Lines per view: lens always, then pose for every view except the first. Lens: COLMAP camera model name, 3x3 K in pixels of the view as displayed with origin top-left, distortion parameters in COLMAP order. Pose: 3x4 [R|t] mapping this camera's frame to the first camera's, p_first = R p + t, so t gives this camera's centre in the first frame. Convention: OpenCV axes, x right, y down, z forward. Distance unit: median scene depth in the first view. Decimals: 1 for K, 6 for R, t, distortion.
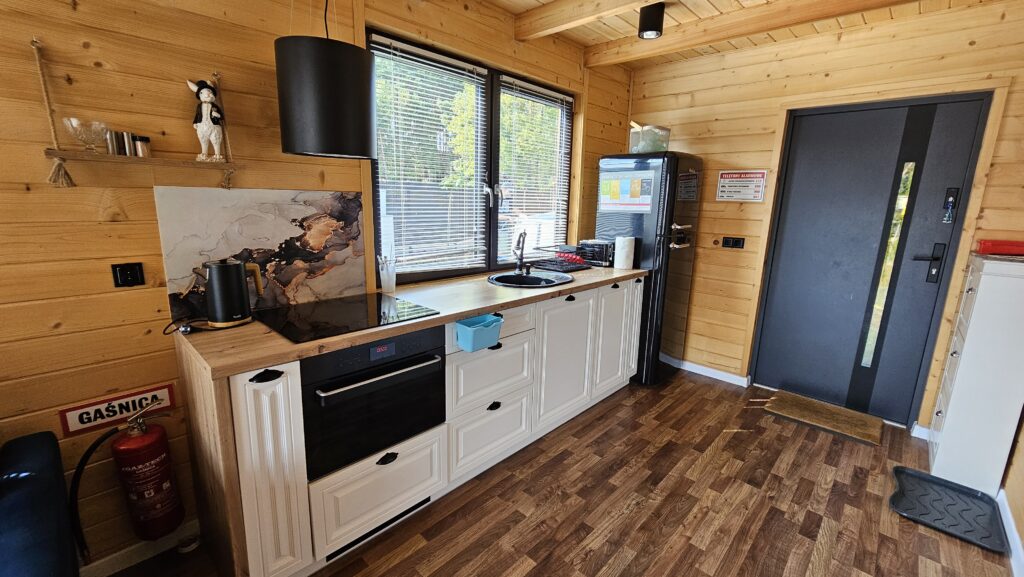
lens RADIAL K [[419.1, 0, 508.3], [0, 419.1, 281.6], [0, 0, 1]] dist [-0.003277, -0.001225]
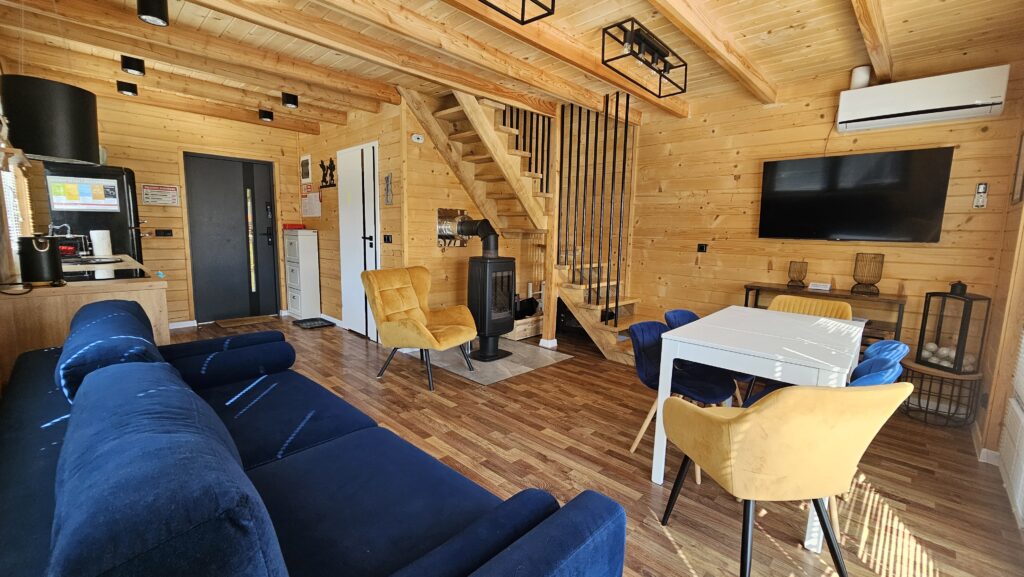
lens RADIAL K [[419.1, 0, 520.8], [0, 419.1, 290.2], [0, 0, 1]] dist [-0.003277, -0.001225]
pose [[-0.014595, -0.165072, 0.986174, -1.039192], [0.178419, 0.970020, 0.165009, 0.090805], [-0.983846, 0.178361, 0.015295, -0.245226]]
